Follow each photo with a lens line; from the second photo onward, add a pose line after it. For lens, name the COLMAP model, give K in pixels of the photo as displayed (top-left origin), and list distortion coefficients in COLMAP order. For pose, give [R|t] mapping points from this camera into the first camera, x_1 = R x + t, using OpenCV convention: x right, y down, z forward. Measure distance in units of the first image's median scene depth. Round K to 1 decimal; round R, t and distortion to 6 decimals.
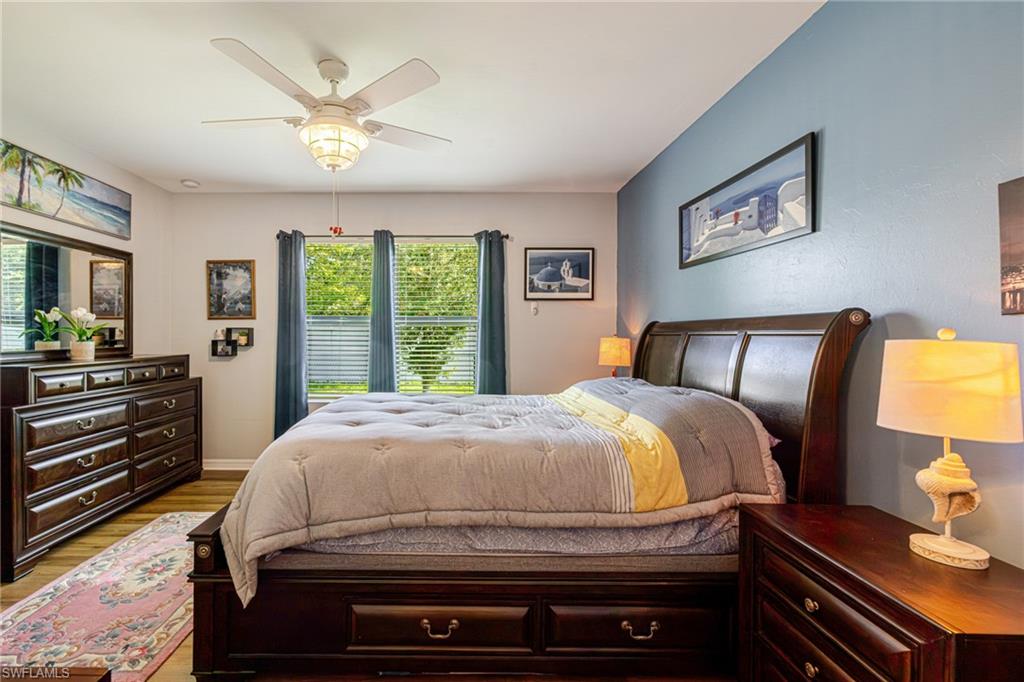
lens RADIAL K [[442.7, 0, 457.6], [0, 442.7, 330.8], [0, 0, 1]] dist [-0.001384, -0.000424]
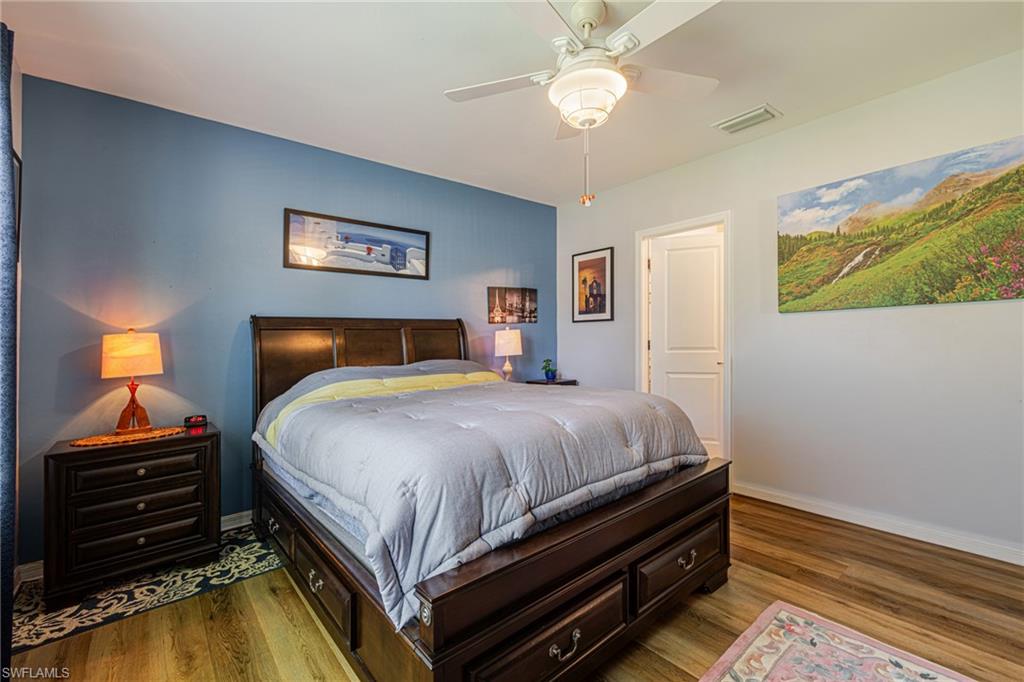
lens RADIAL K [[442.7, 0, 510.2], [0, 442.7, 343.7], [0, 0, 1]] dist [-0.001384, -0.000424]
pose [[-0.641135, 0.002504, 0.767424, -0.539691], [0.012179, 0.999902, 0.006912, 0.034653], [-0.767332, 0.013778, -0.641102, 1.059995]]
